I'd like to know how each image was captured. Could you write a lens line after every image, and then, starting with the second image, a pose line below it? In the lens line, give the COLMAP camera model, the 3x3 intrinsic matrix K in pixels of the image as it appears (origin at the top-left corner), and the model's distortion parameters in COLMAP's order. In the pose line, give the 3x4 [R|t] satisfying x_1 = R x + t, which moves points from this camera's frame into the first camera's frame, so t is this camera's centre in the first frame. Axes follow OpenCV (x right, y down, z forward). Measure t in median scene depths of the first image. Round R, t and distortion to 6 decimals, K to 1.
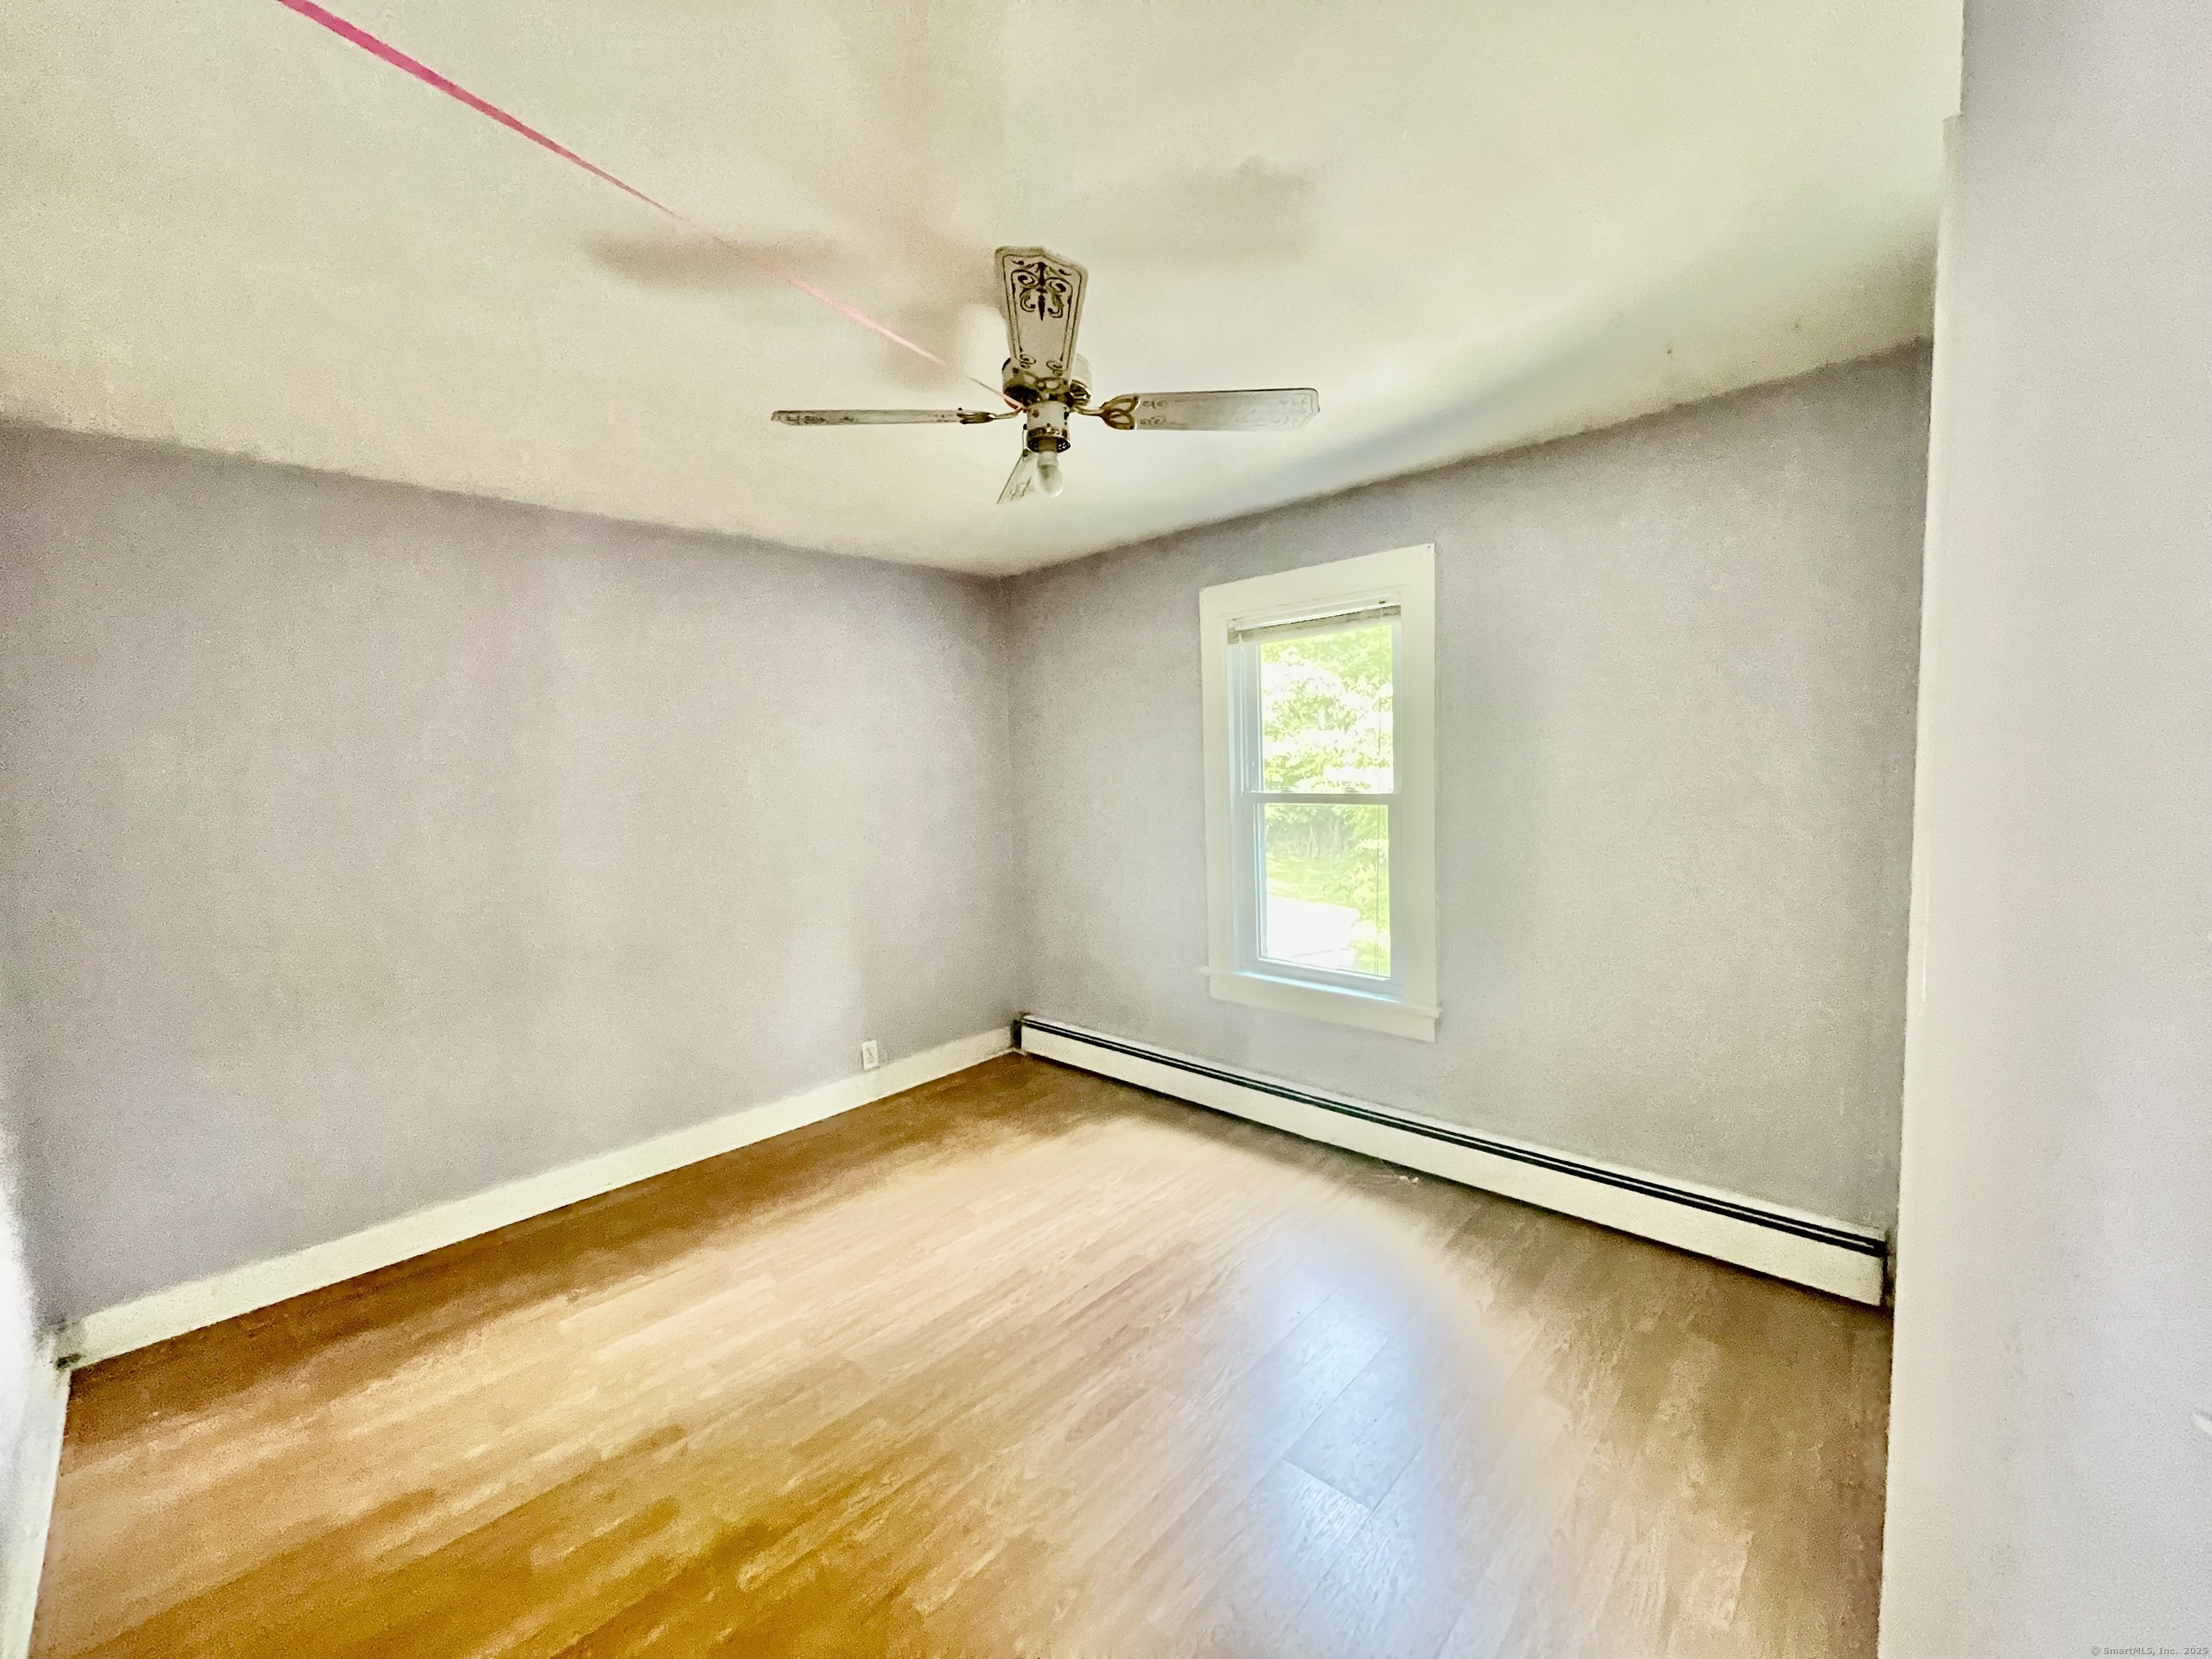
lens RADIAL K [[901.5, 0, 1099.9], [0, 901.5, 823.9], [0, 0, 1]] dist [0.000966, -0.000018]
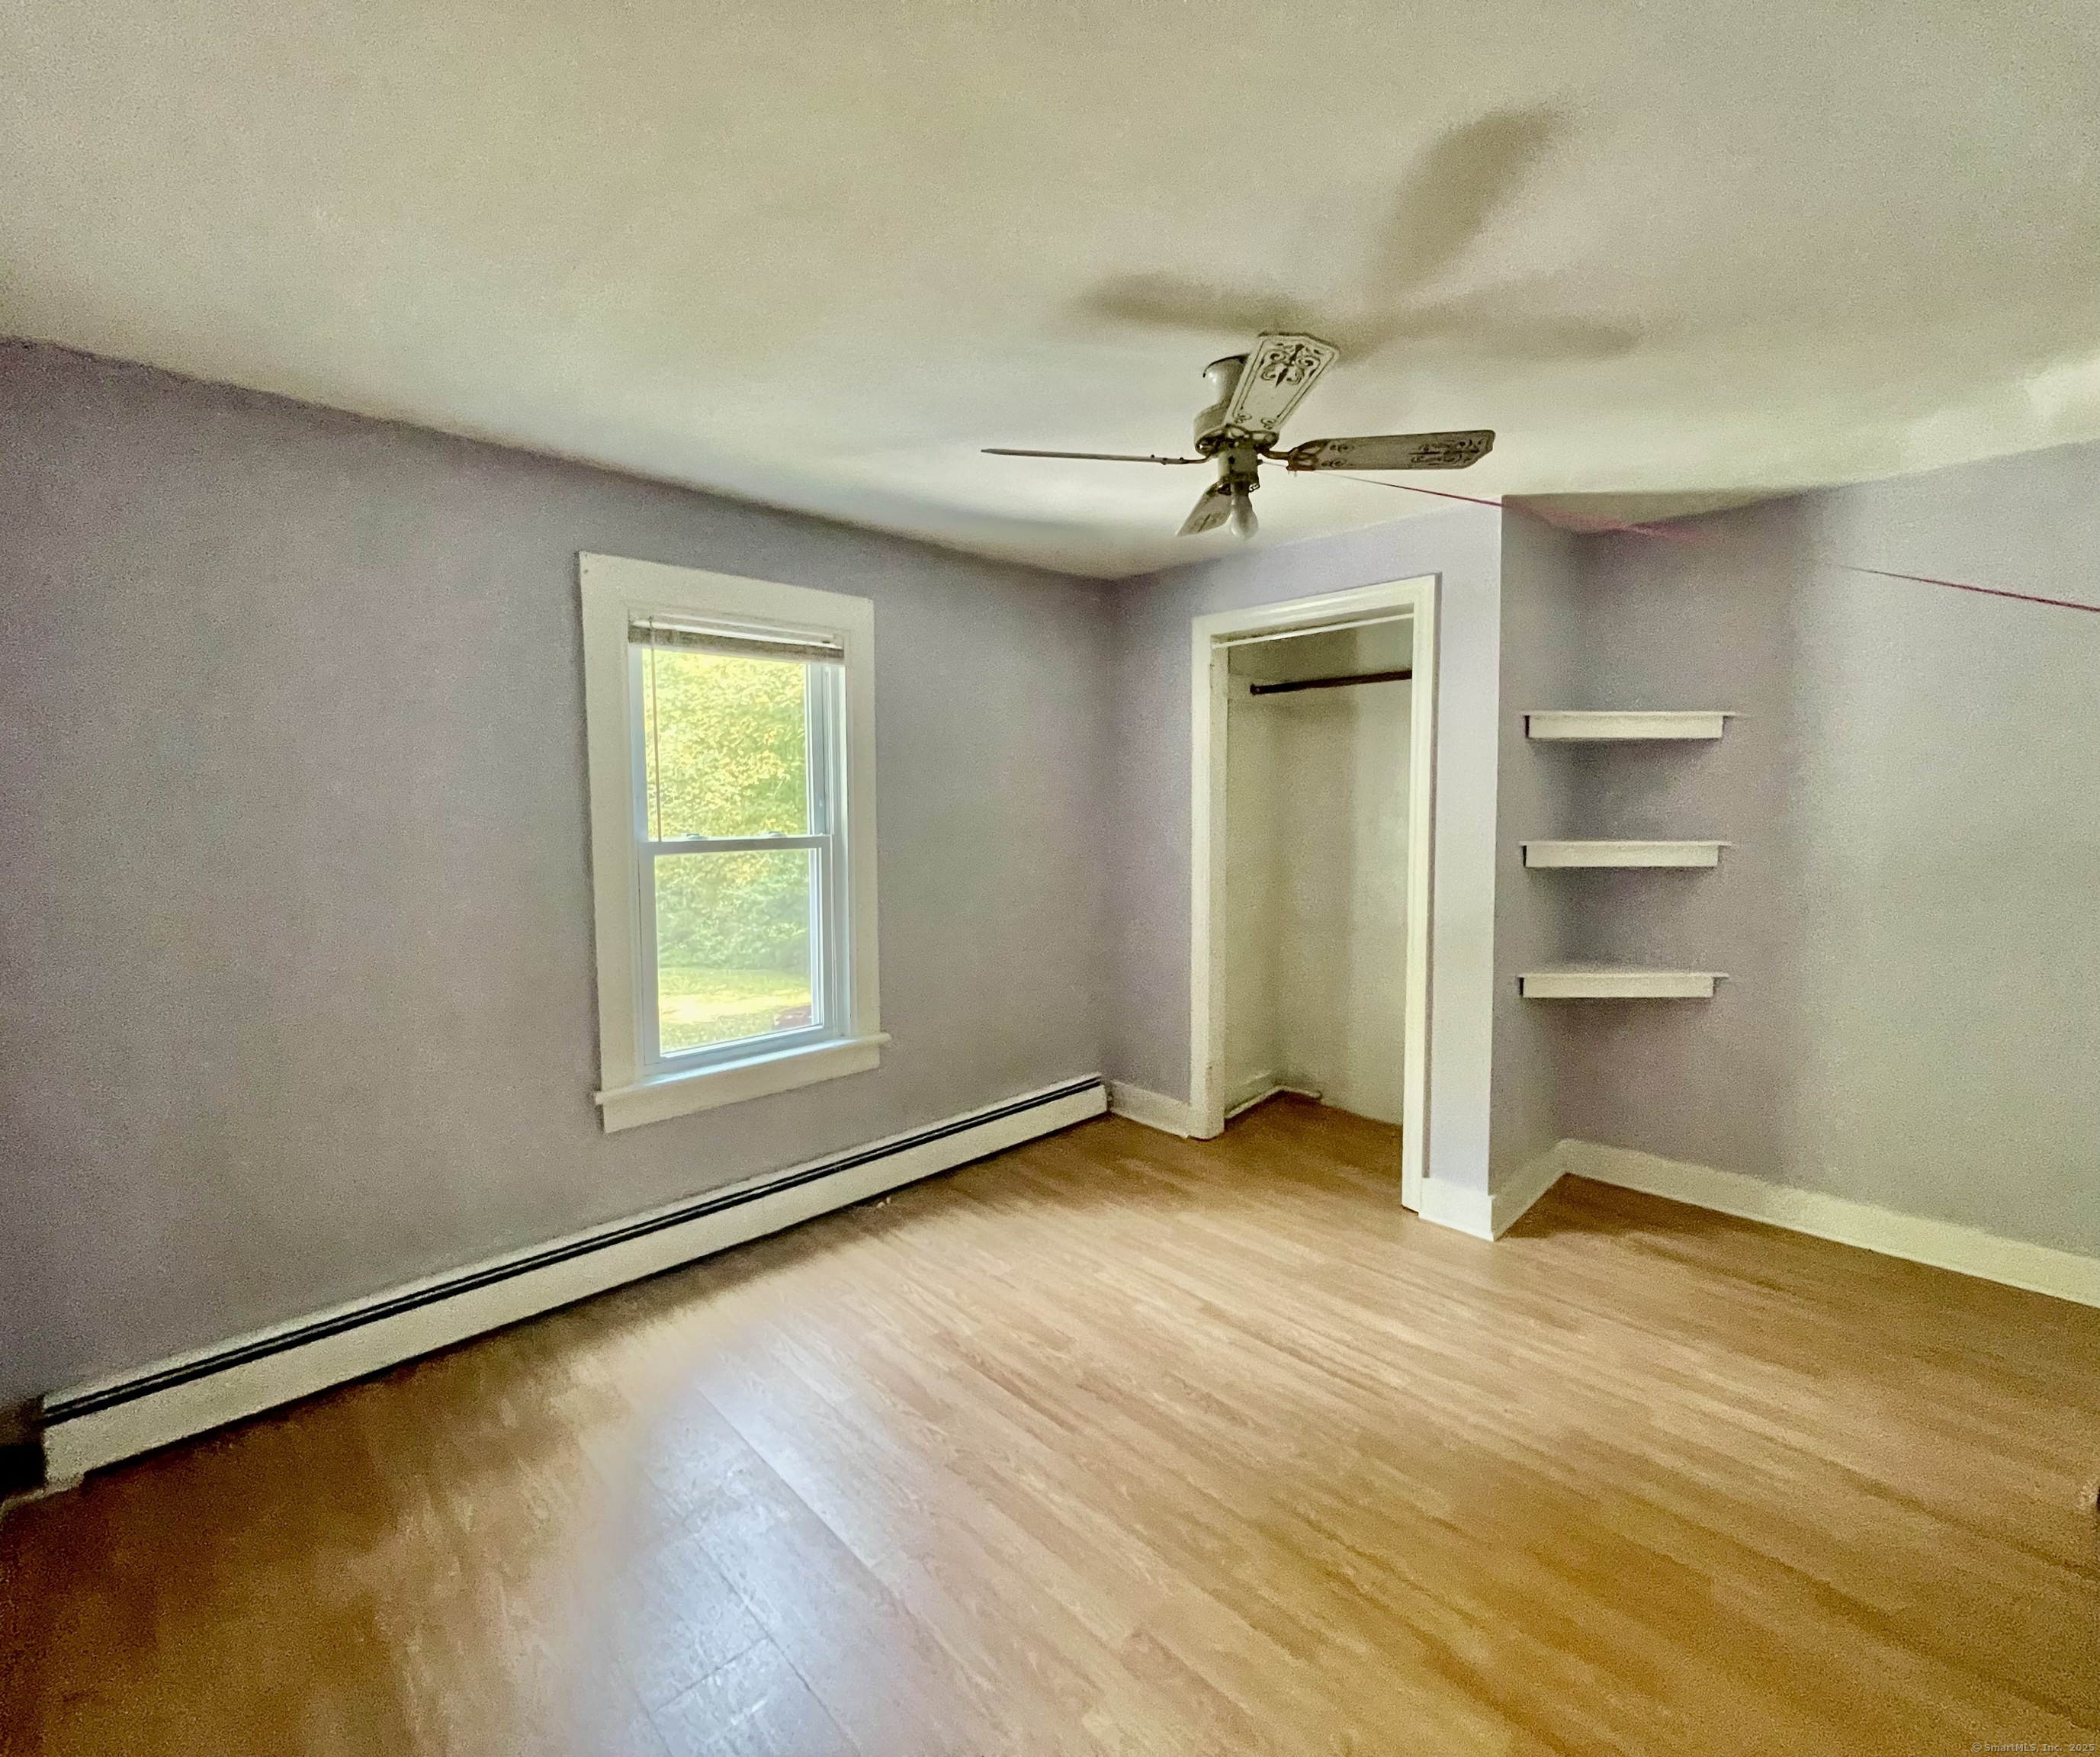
lens RADIAL K [[952.8, 0, 1050.0], [0, 952.8, 878.5], [0, 0, 1]] dist [-0.001837, -0.000468]
pose [[0.033011, -0.054886, 0.997947, -0.737576], [0.080762, 0.995372, 0.052072, -0.023022], [-0.996187, 0.078877, 0.037291, 0.742178]]
